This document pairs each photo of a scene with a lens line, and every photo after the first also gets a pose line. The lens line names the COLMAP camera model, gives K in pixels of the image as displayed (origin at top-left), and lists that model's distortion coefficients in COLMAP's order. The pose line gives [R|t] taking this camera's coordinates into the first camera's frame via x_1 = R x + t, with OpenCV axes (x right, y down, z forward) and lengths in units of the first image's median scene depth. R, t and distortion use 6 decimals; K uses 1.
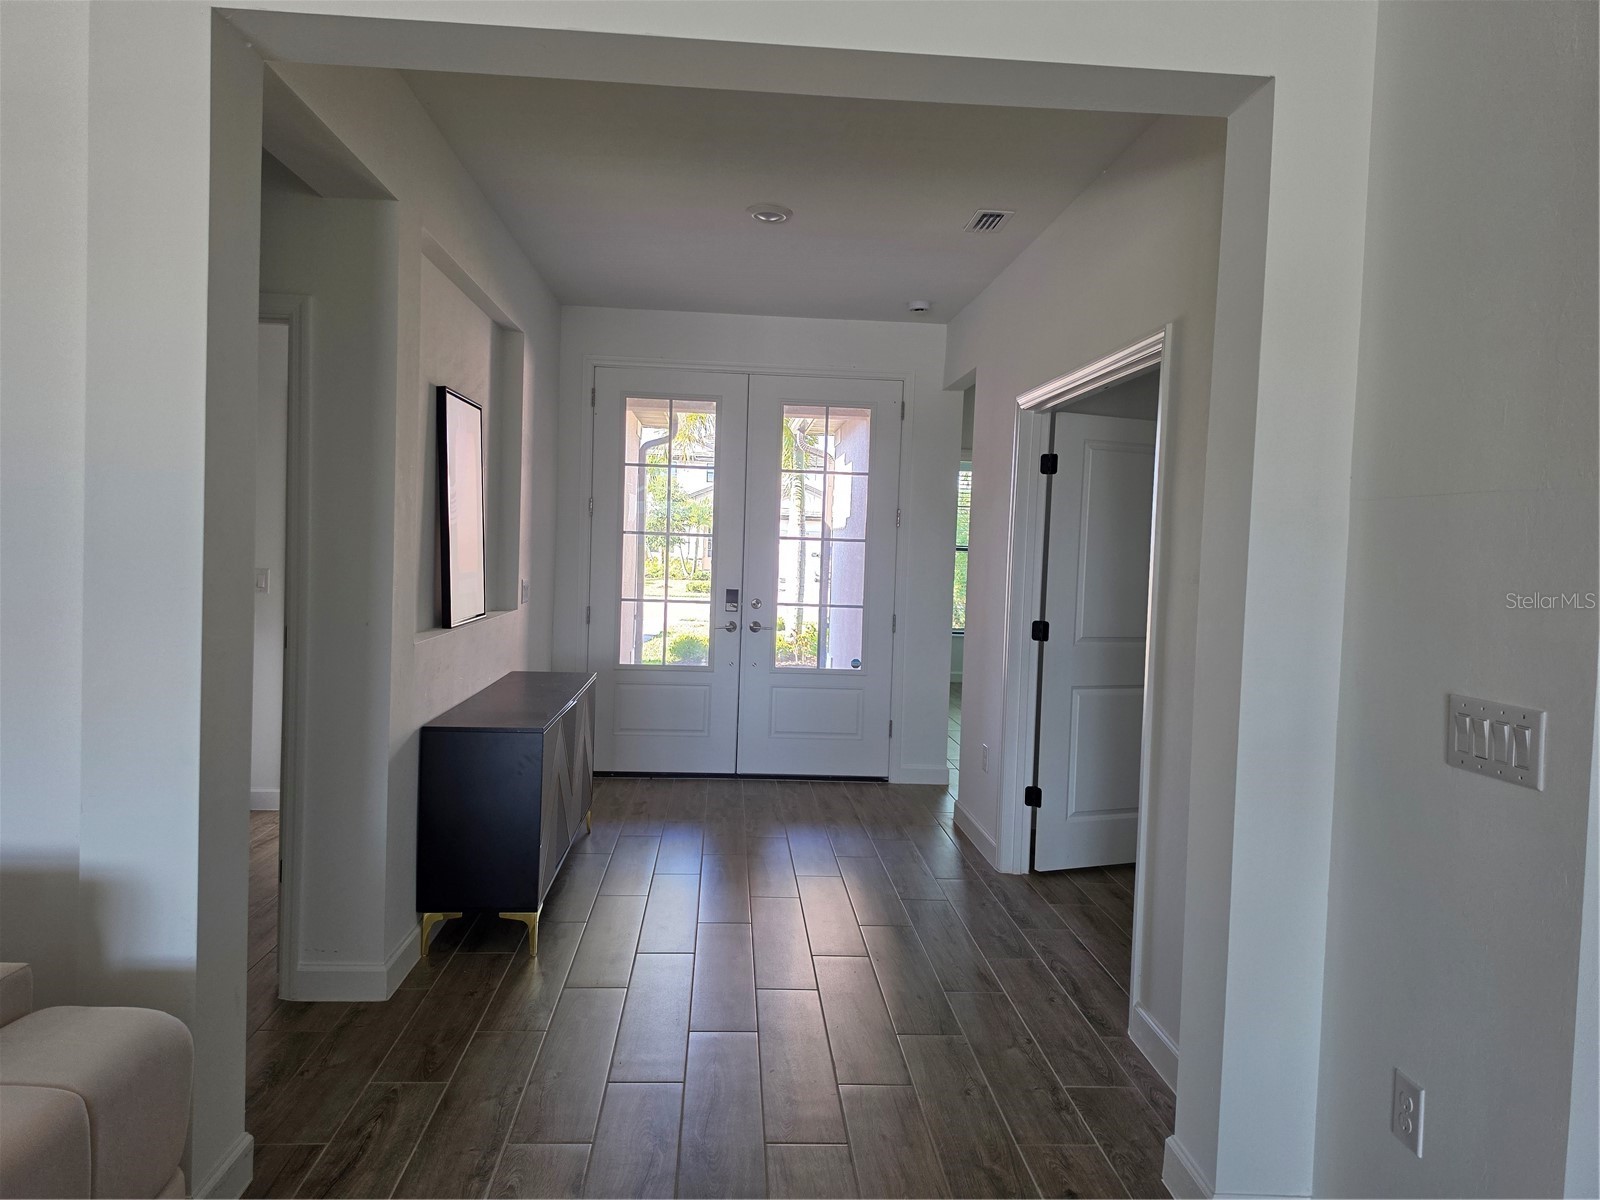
lens RADIAL K [[1096.9, 0, 799.7], [0, 1096.9, 593.6], [0, 0, 1]] dist [0.081132, -0.113943]
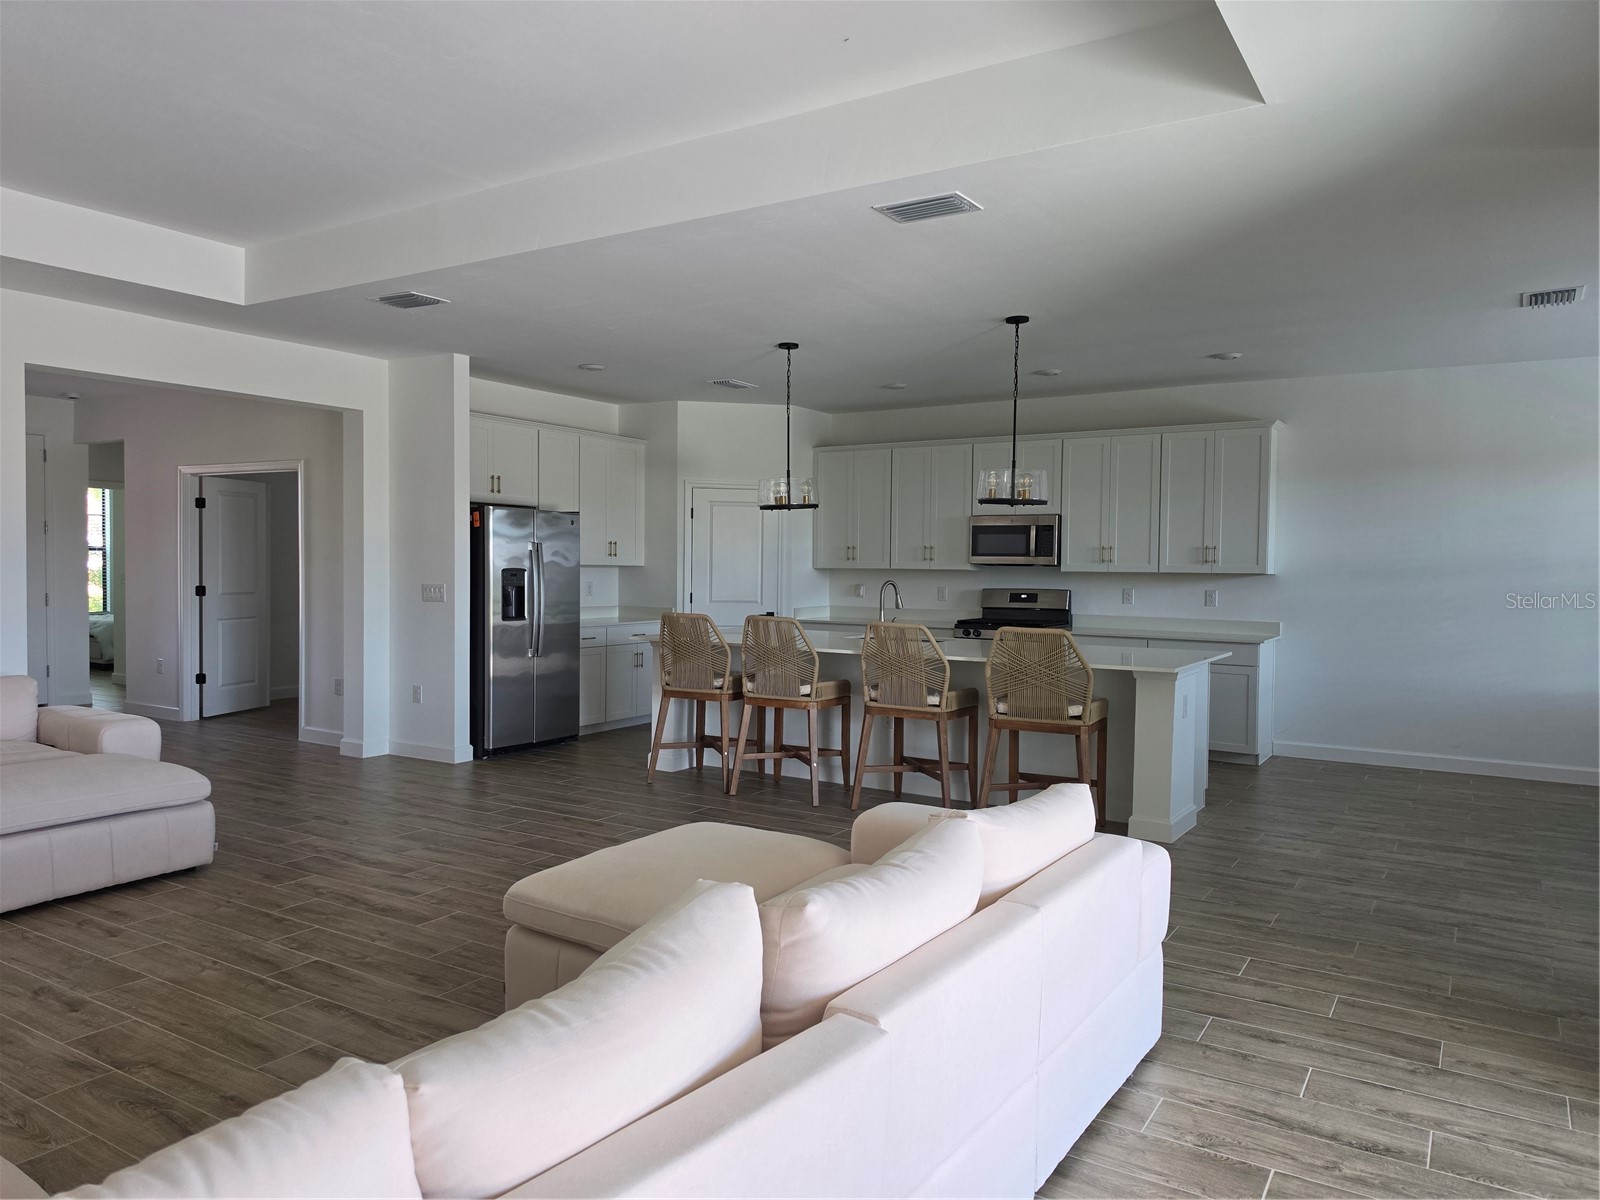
lens RADIAL K [[1093.9, 0, 790.7], [0, 1093.9, 583.6], [0, 0, 1]] dist [0.086826, -0.113232]
pose [[0.589211, -0.043909, 0.806785, -0.723950], [0.044753, 0.998763, 0.021673, 0.024533], [-0.806739, 0.023336, 0.590447, -0.950634]]
